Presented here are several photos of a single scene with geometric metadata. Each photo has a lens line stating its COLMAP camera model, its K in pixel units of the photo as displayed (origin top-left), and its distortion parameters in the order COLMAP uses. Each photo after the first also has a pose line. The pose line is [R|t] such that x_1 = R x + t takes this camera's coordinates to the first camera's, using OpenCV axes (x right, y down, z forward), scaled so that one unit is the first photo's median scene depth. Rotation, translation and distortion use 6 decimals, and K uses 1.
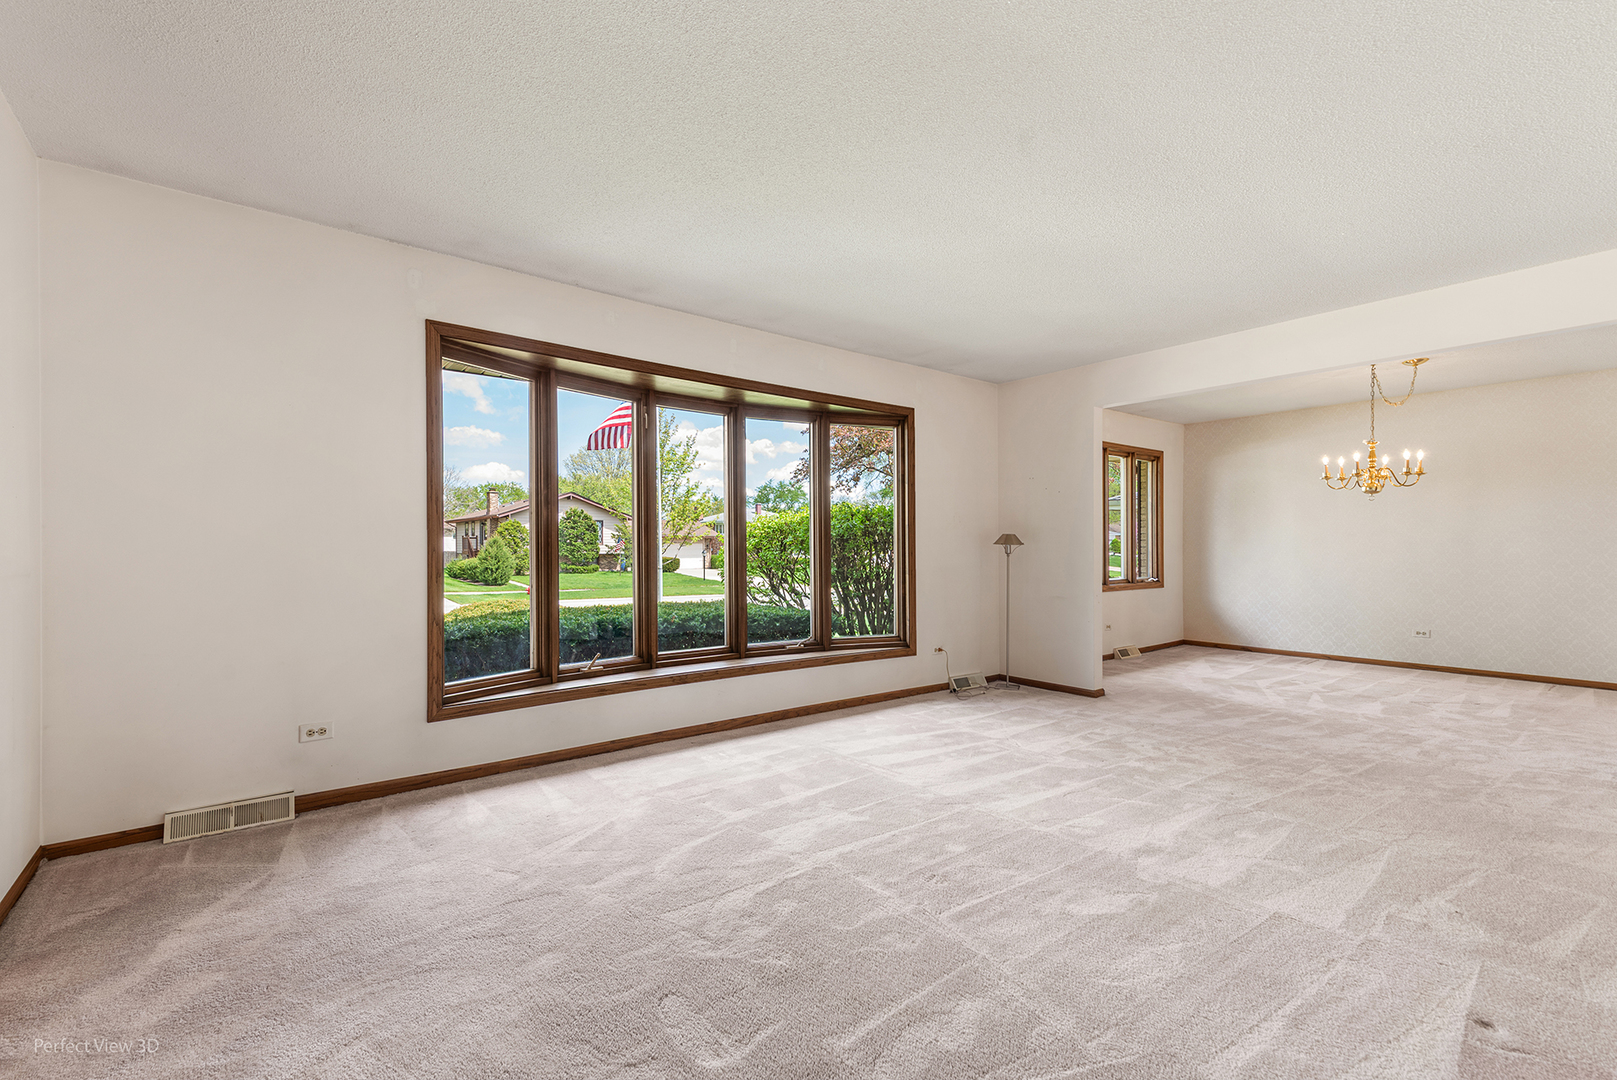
lens RADIAL K [[720.5, 0, 763.7], [0, 720.5, 549.4], [0, 0, 1]] dist [0.002229, 0.000421]
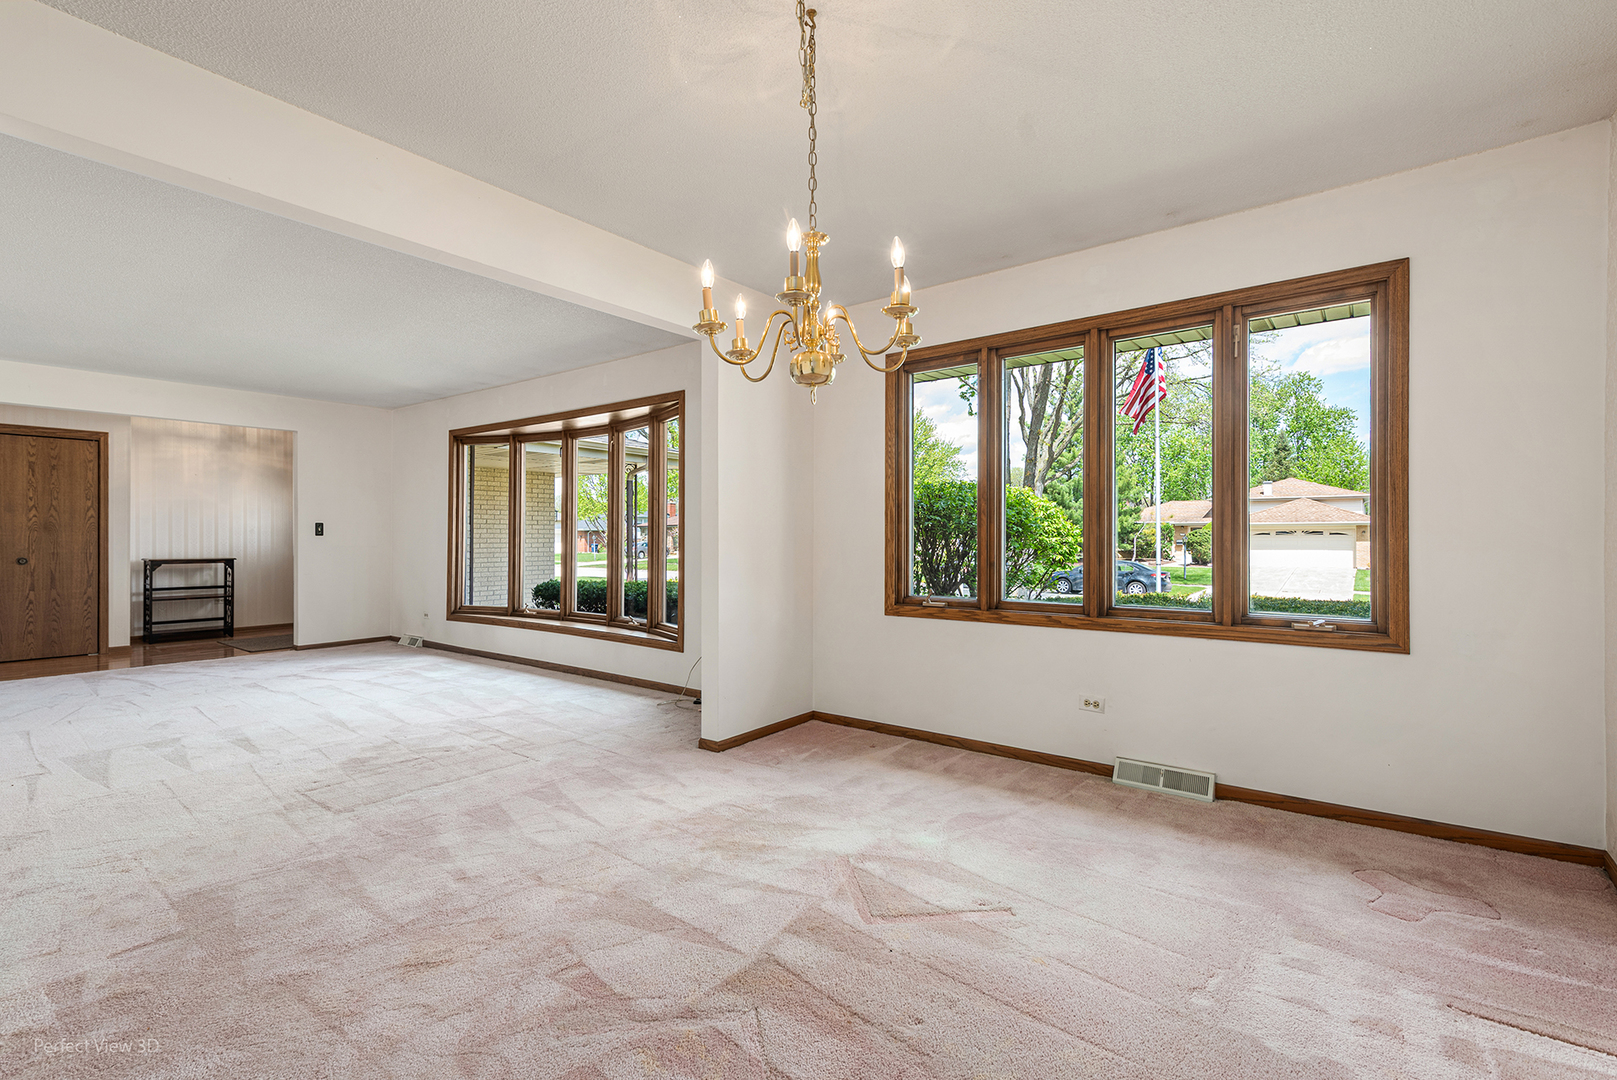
lens RADIAL K [[720.5, 0, 763.7], [0, 720.5, 549.4], [0, 0, 1]] dist [0.002229, 0.000421]
pose [[0.261470, 0.013511, -0.965117, 0.264008], [0.004845, 0.999871, 0.015310, -0.000129], [0.965200, -0.008680, 0.261370, 0.194993]]
